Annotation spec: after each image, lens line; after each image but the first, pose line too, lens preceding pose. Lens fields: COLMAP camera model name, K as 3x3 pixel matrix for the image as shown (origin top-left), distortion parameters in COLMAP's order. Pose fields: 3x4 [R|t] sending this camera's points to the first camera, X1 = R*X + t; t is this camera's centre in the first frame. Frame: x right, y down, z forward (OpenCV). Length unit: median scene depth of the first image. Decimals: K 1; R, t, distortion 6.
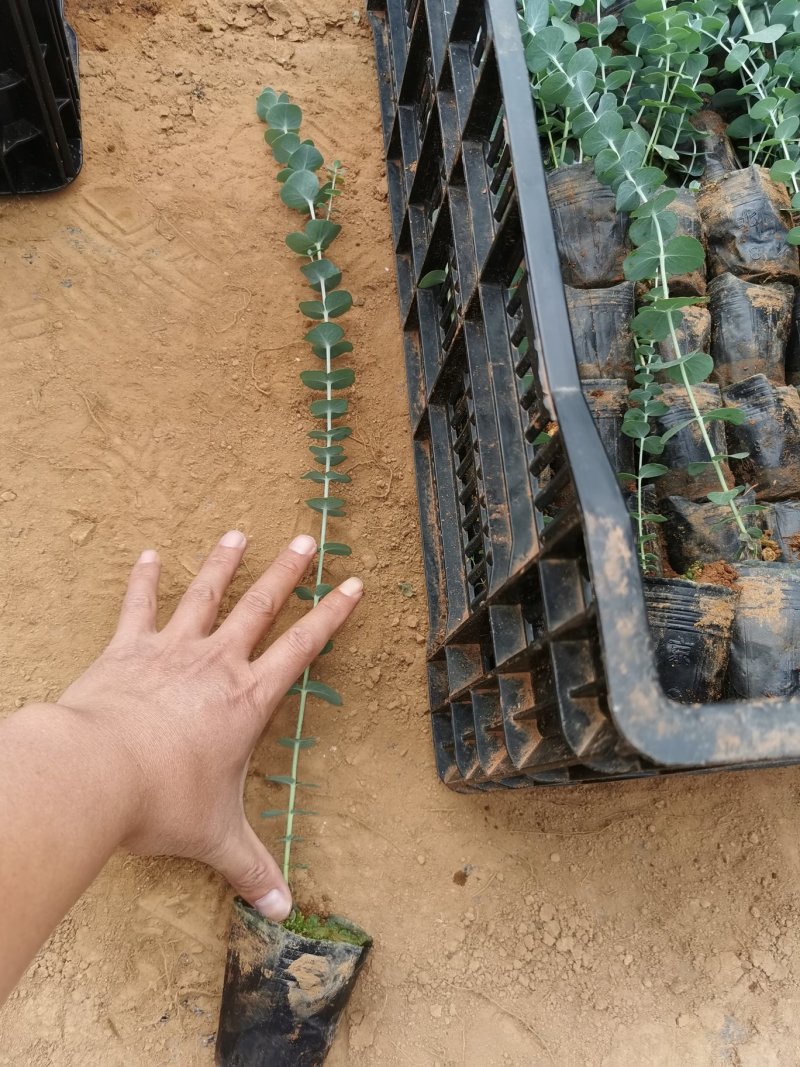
lens RADIAL K [[831.5, 0, 391.6], [0, 831.5, 531.5], [0, 0, 1]] dist [0.048156, -0.128557]
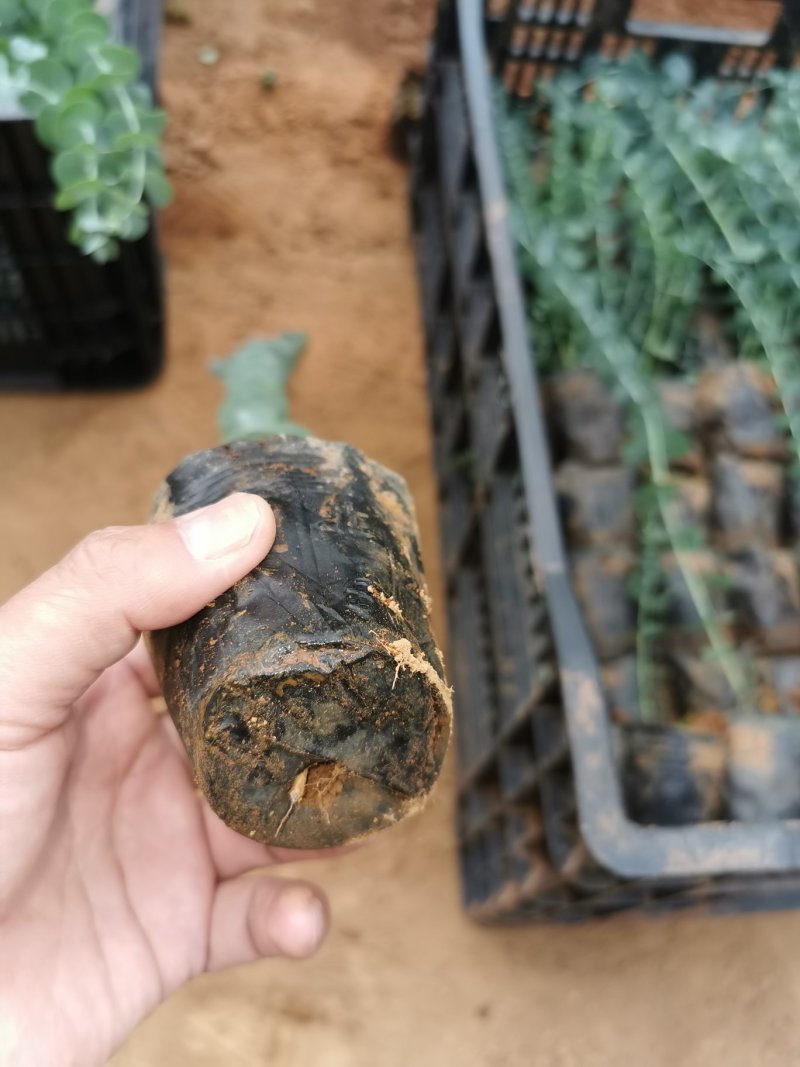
lens RADIAL K [[831.5, 0, 391.6], [0, 831.5, 531.5], [0, 0, 1]] dist [0.048156, -0.128557]
pose [[0.998470, 0.002101, -0.055262, 0.019667], [-0.011820, 0.984293, -0.176145, -0.000042], [0.054024, 0.176528, 0.982812, -0.132039]]
